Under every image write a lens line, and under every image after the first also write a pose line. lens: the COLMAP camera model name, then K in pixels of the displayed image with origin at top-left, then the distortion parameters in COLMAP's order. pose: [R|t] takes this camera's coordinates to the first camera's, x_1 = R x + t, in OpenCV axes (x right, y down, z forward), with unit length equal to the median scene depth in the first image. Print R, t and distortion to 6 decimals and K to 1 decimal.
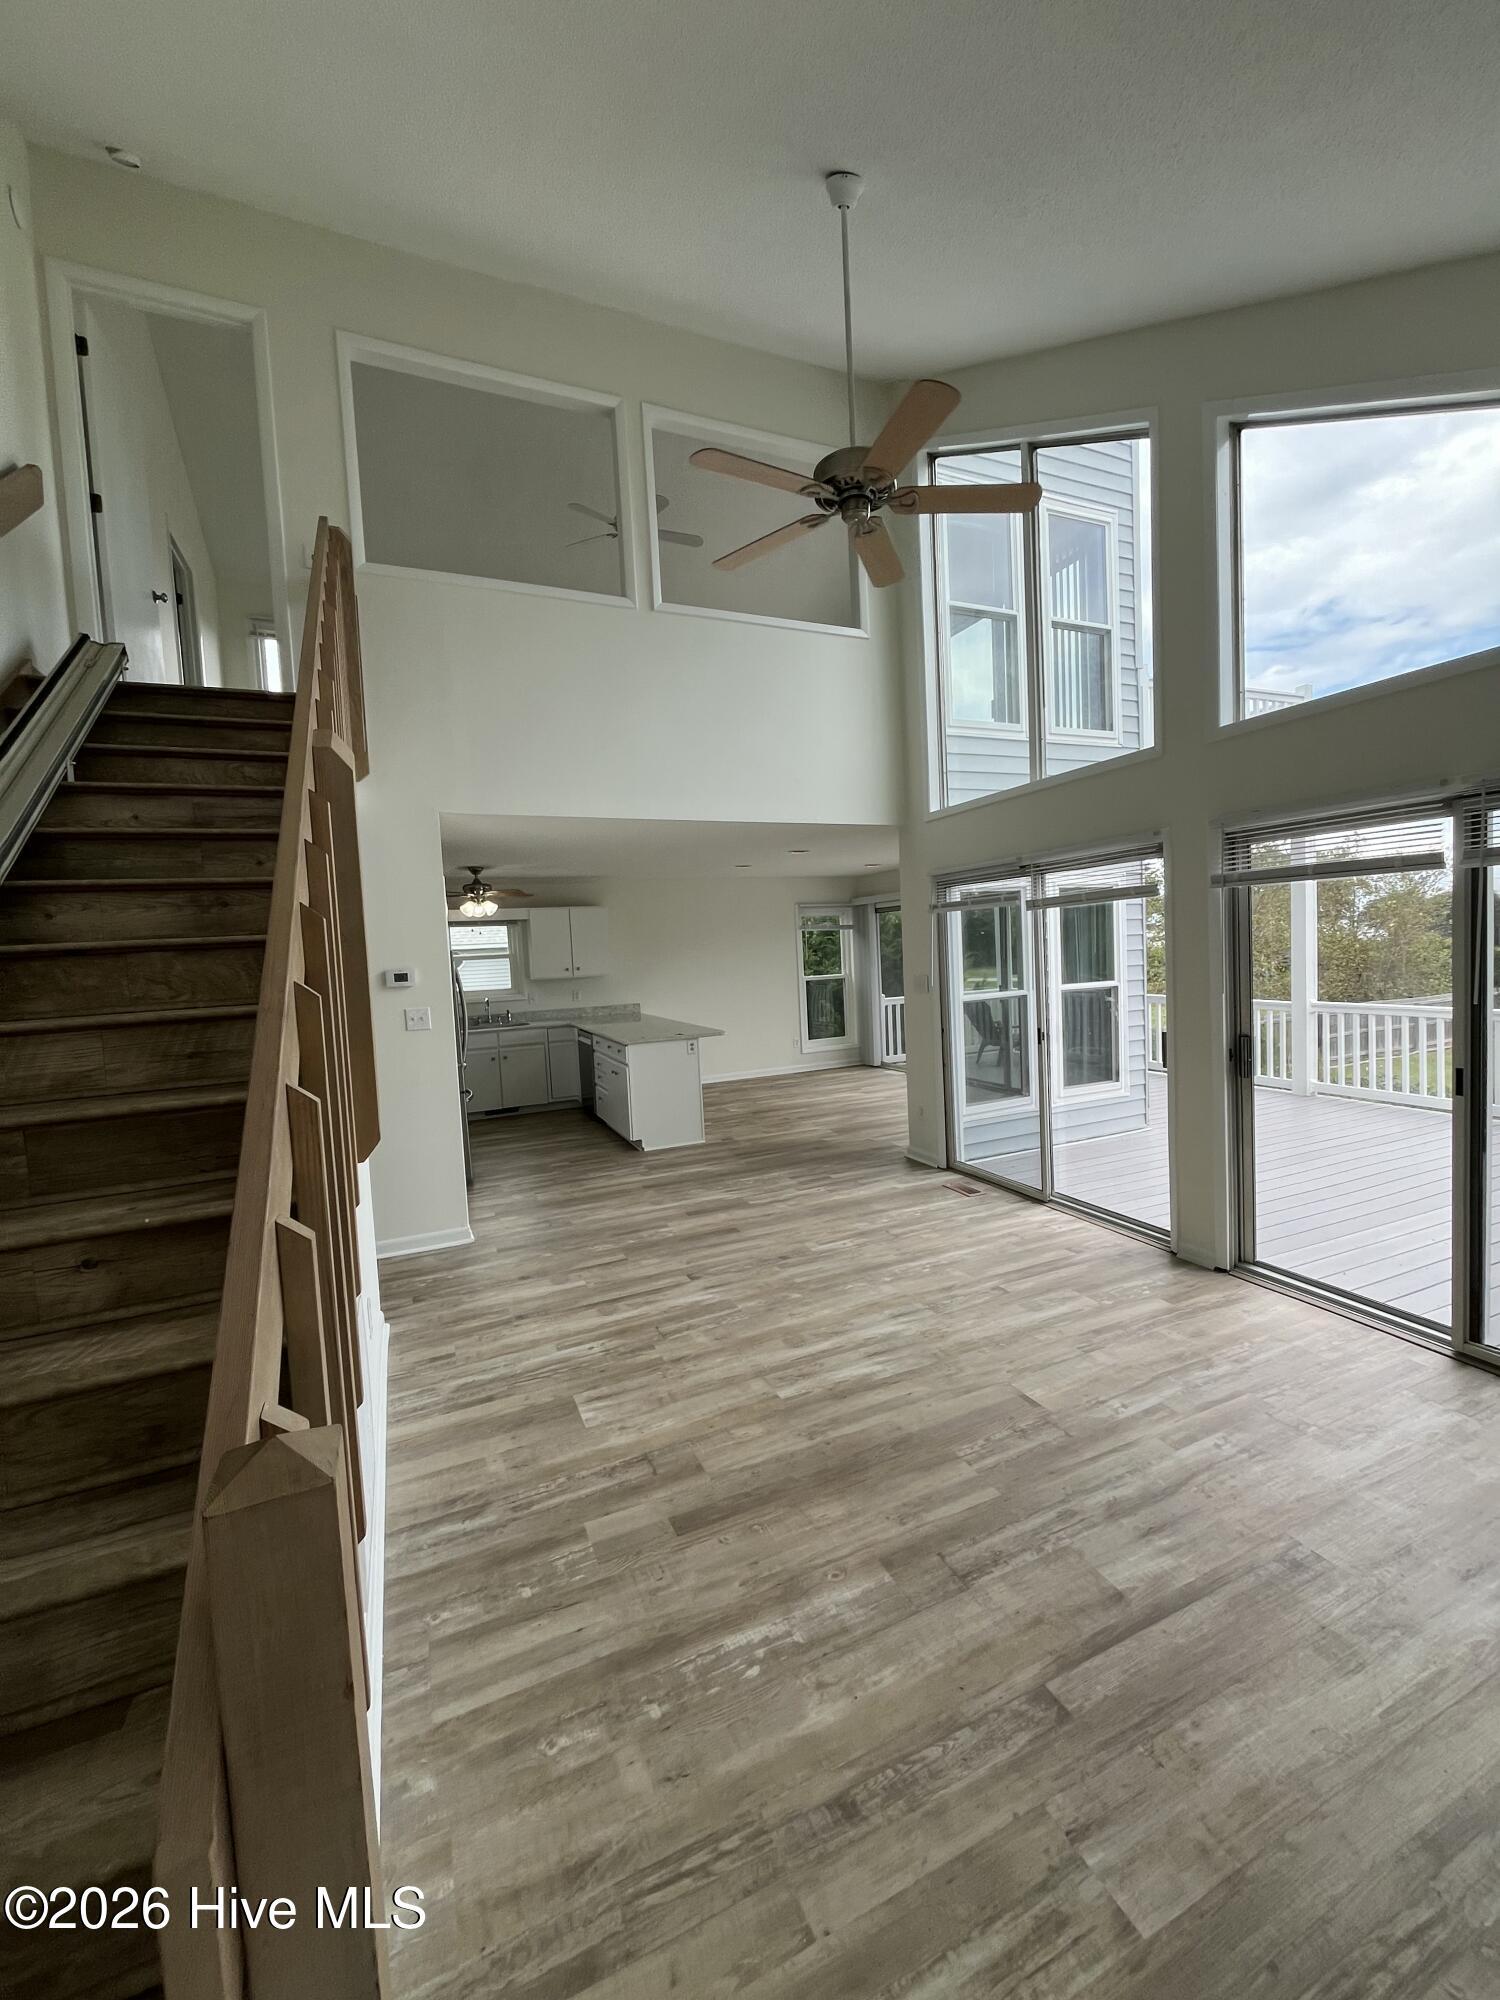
lens RADIAL K [[800.5, 0, 750.1], [0, 800.5, 994.3], [0, 0, 1]] dist [-0.007408, 0.000628]
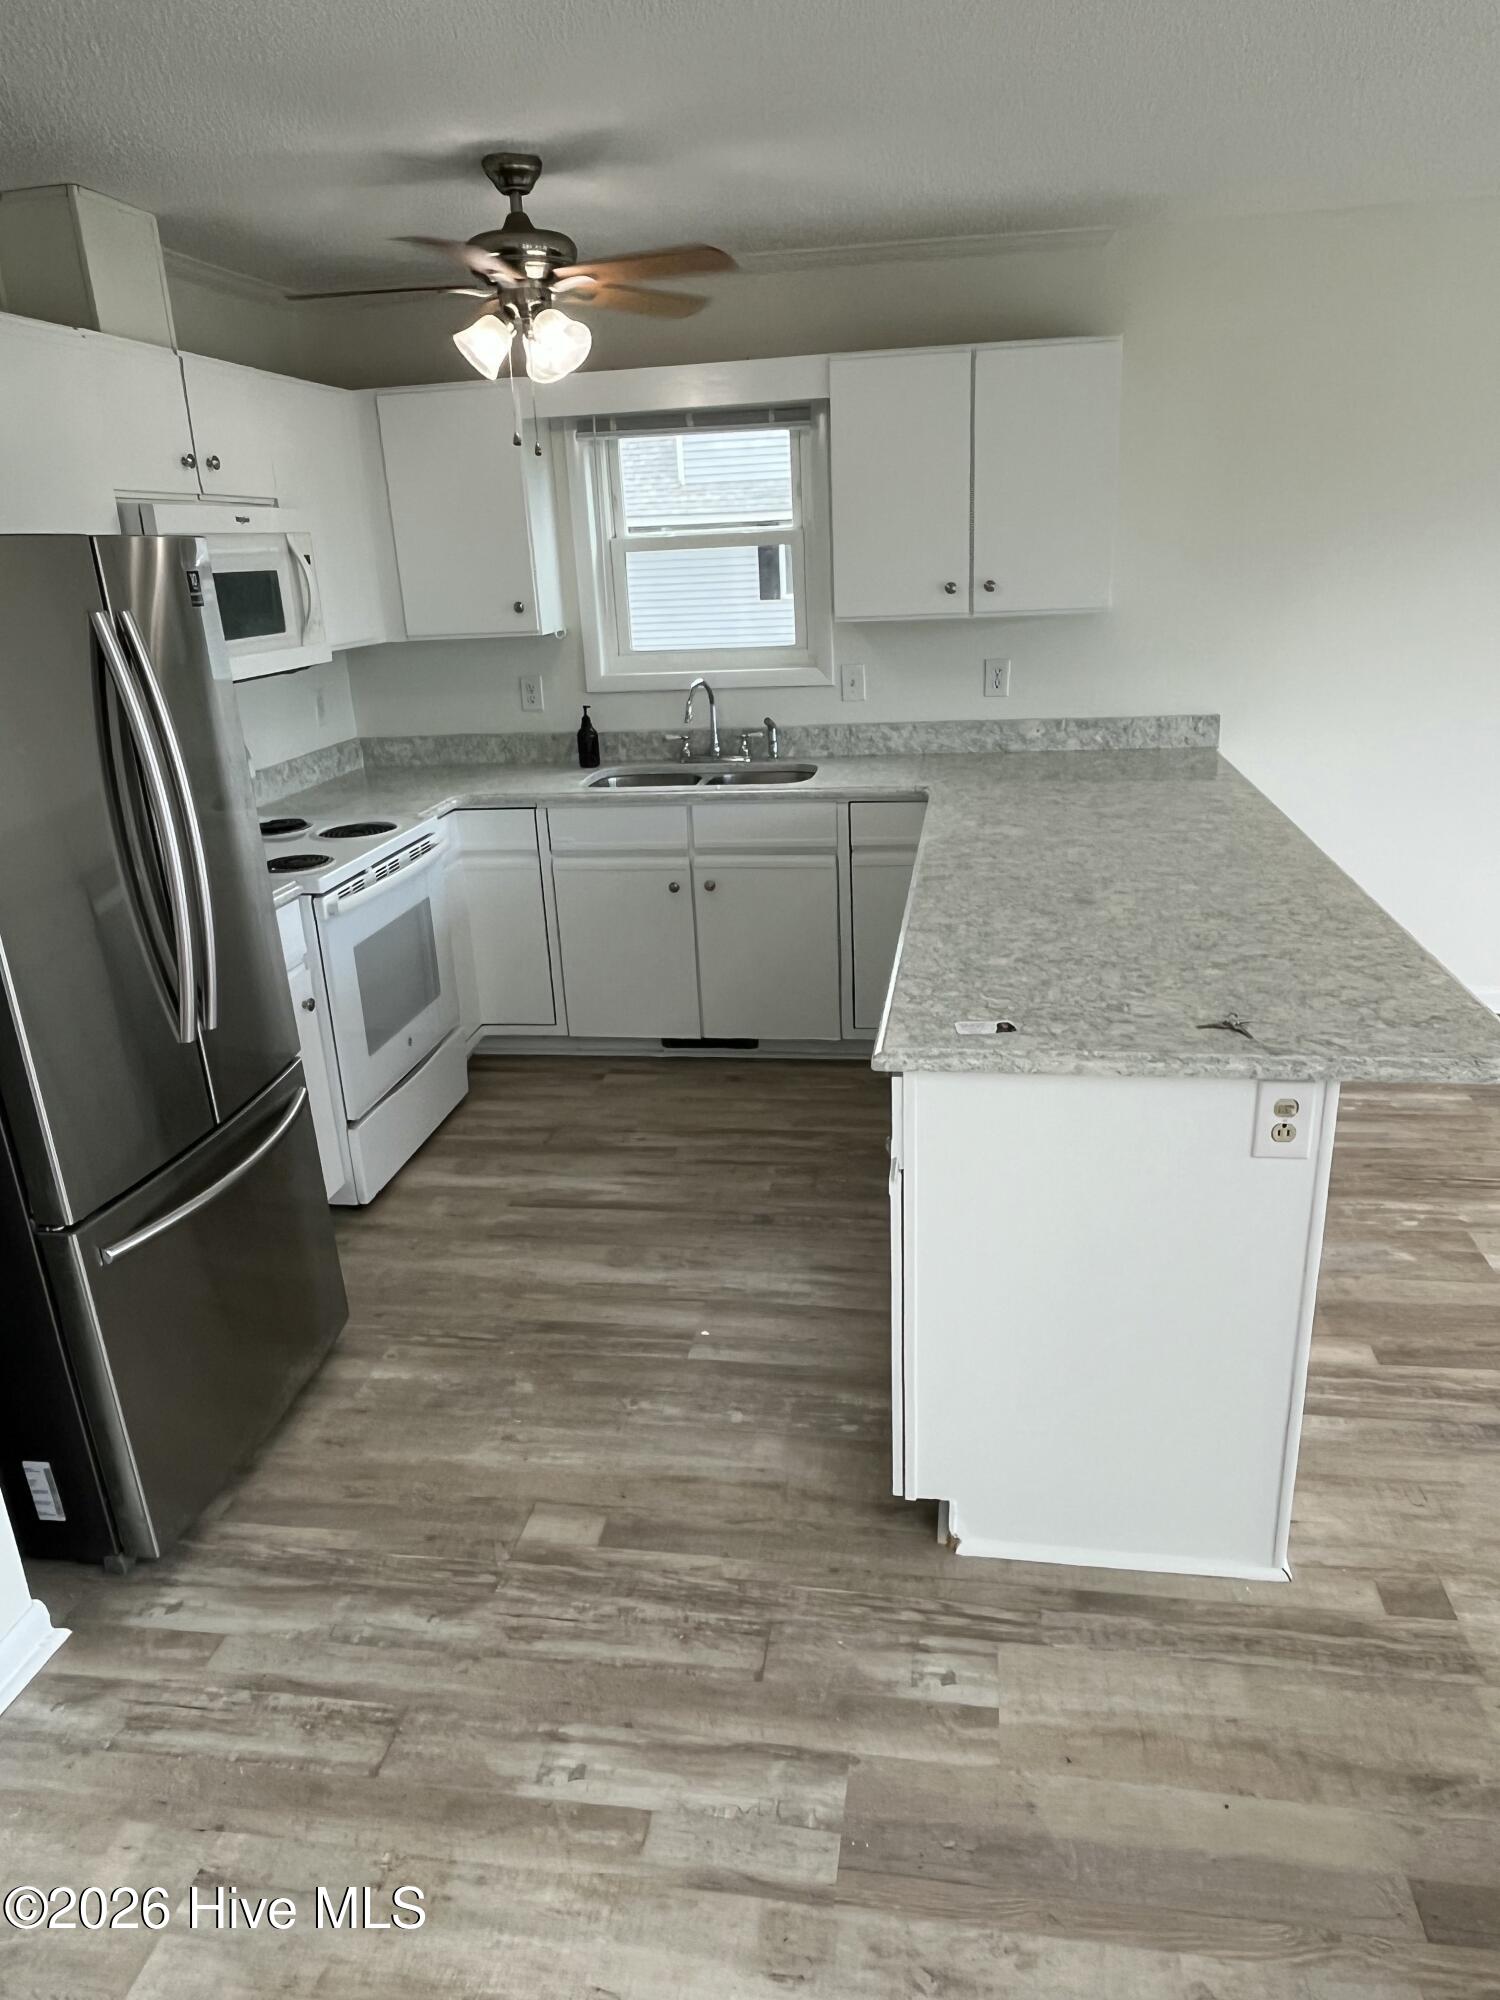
lens RADIAL K [[1307.6, 0, 761.8], [0, 1307.6, 1017.9], [0, 0, 1]] dist [-0.009304, -0.003303]
pose [[0.843510, 0.191471, -0.501827, -0.034376], [-0.026921, 0.948200, 0.316532, -0.046205], [0.536439, -0.253489, 0.804970, 0.808258]]
